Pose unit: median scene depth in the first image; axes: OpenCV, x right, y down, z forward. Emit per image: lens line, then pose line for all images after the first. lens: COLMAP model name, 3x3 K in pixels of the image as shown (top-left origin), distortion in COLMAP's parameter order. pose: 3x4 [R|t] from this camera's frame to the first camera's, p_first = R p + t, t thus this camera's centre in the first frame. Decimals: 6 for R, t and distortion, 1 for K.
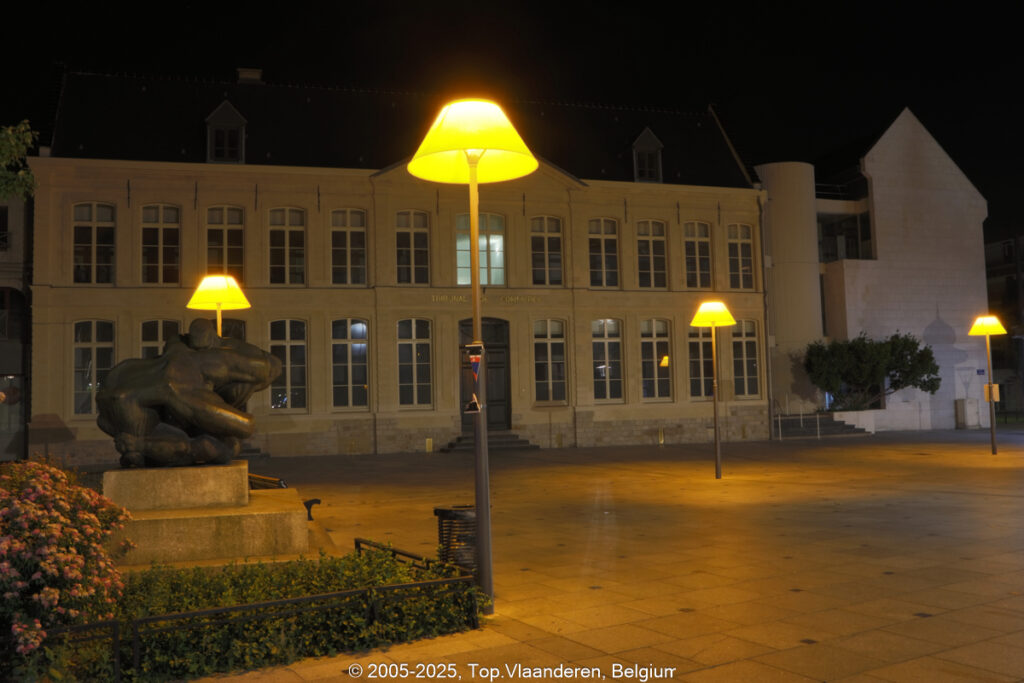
lens RADIAL K [[885.4, 0, 507.2], [0, 885.4, 335.2], [0, 0, 1]] dist [-0.078445, 0.004997]
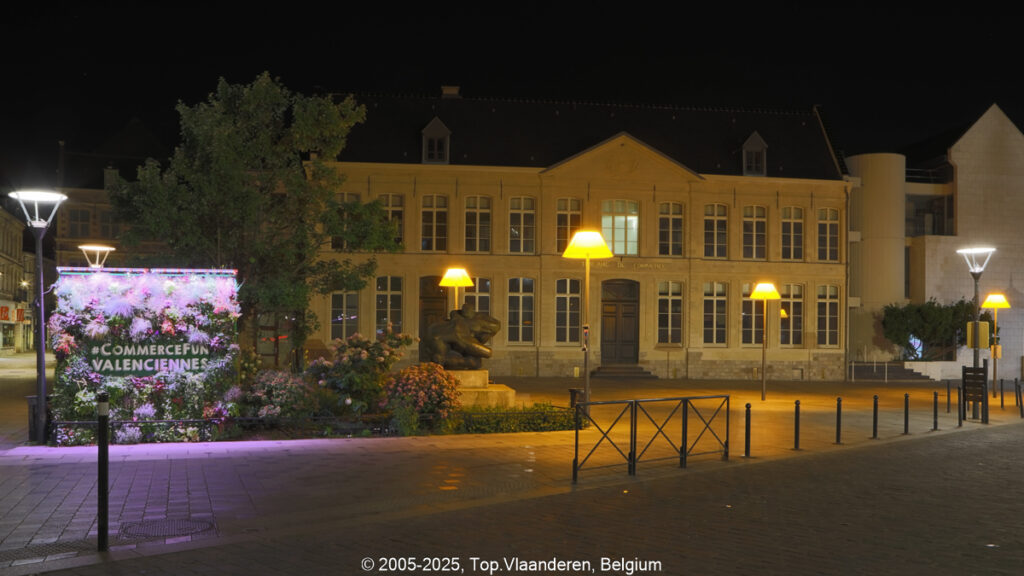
lens RADIAL K [[962.5, 0, 508.2], [0, 962.5, 292.4], [0, 0, 1]] dist [-0.059957, 0.000000]
pose [[0.984770, 0.032214, -0.170854, 0.053378], [-0.026785, 0.999063, 0.033983, -0.043032], [0.171788, -0.028889, 0.984710, -0.444337]]
